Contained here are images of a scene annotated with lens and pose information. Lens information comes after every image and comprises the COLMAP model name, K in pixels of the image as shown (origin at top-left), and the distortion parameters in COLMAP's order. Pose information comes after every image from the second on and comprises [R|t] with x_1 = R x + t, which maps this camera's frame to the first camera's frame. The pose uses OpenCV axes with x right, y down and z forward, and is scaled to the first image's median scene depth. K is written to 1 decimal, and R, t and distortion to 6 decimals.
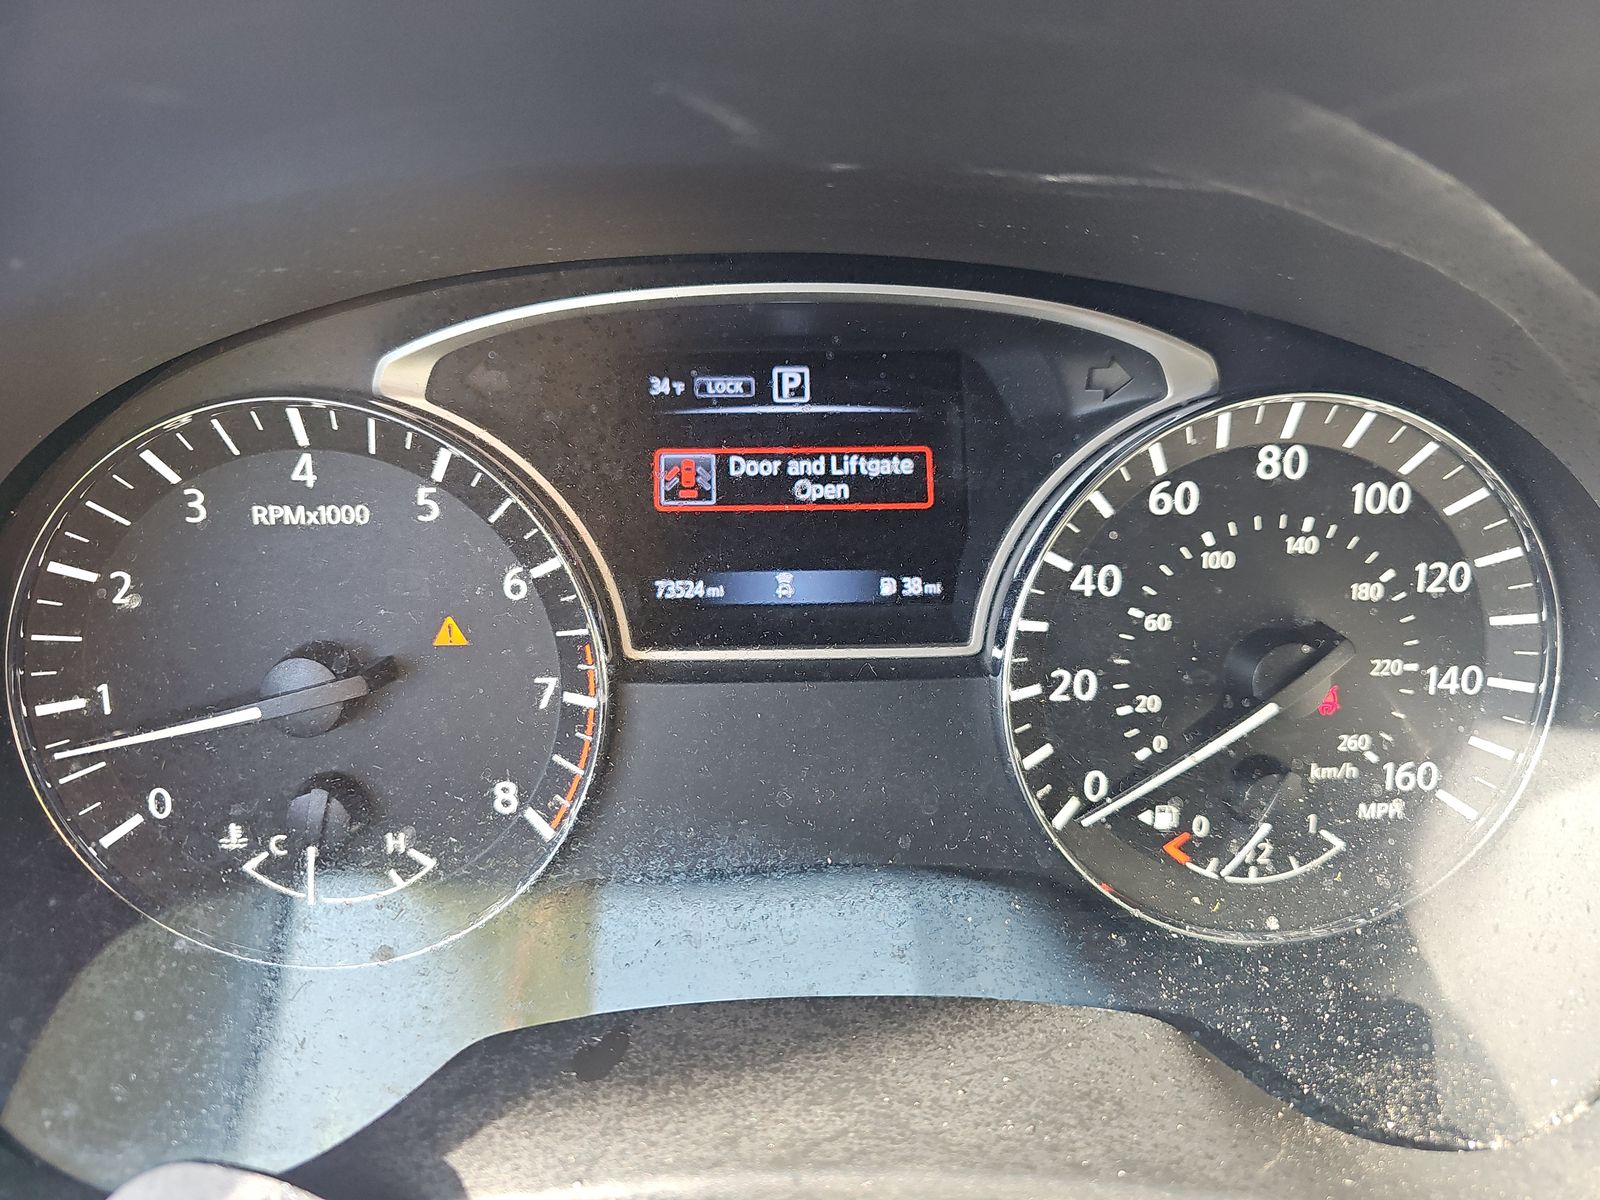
lens RADIAL K [[1158.3, 0, 800.0], [0, 1158.3, 600.0], [0, 0, 1]] dist [-0.037652, -0.003865]
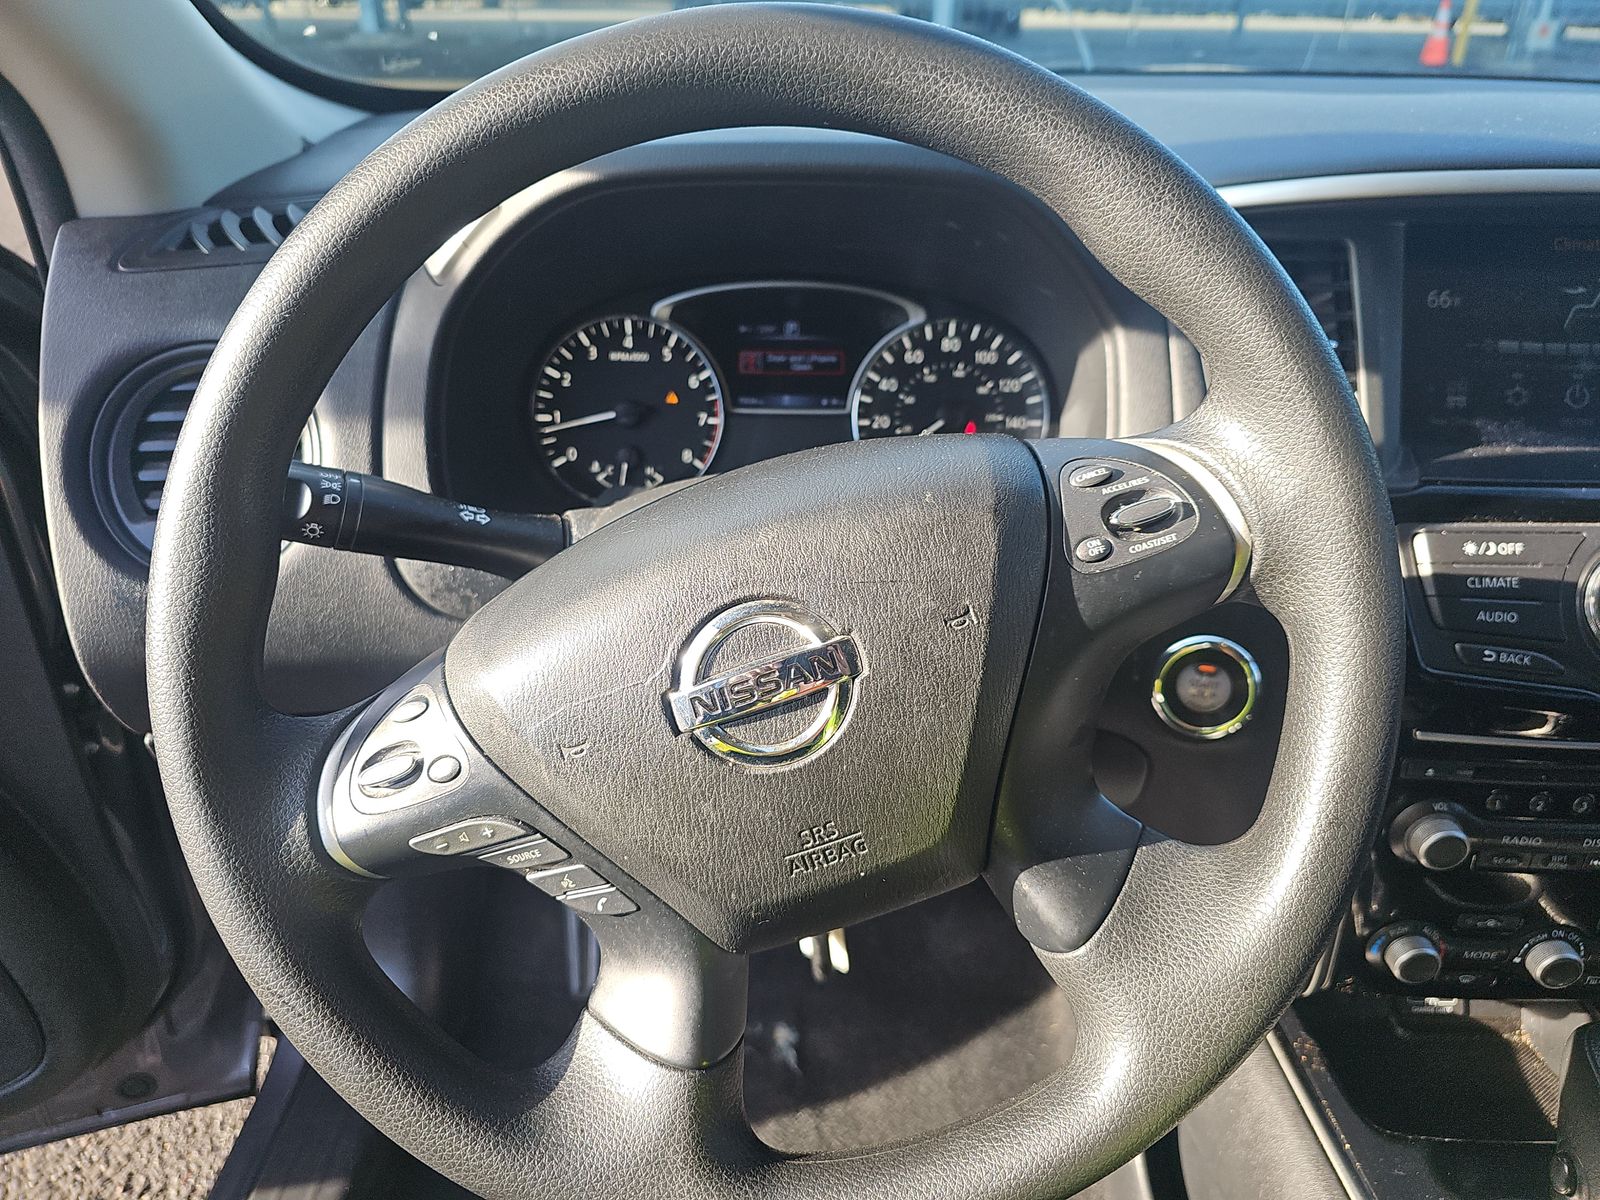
lens RADIAL K [[1057.4, 0, 796.1], [0, 1057.4, 577.6], [0, 0, 1]] dist [-0.003975, -0.003678]
pose [[0.997833, 0.020401, -0.062552, 0.202405], [-0.024293, 0.997774, -0.062100, 0.652039], [0.061146, 0.063485, 0.996108, -1.684543]]
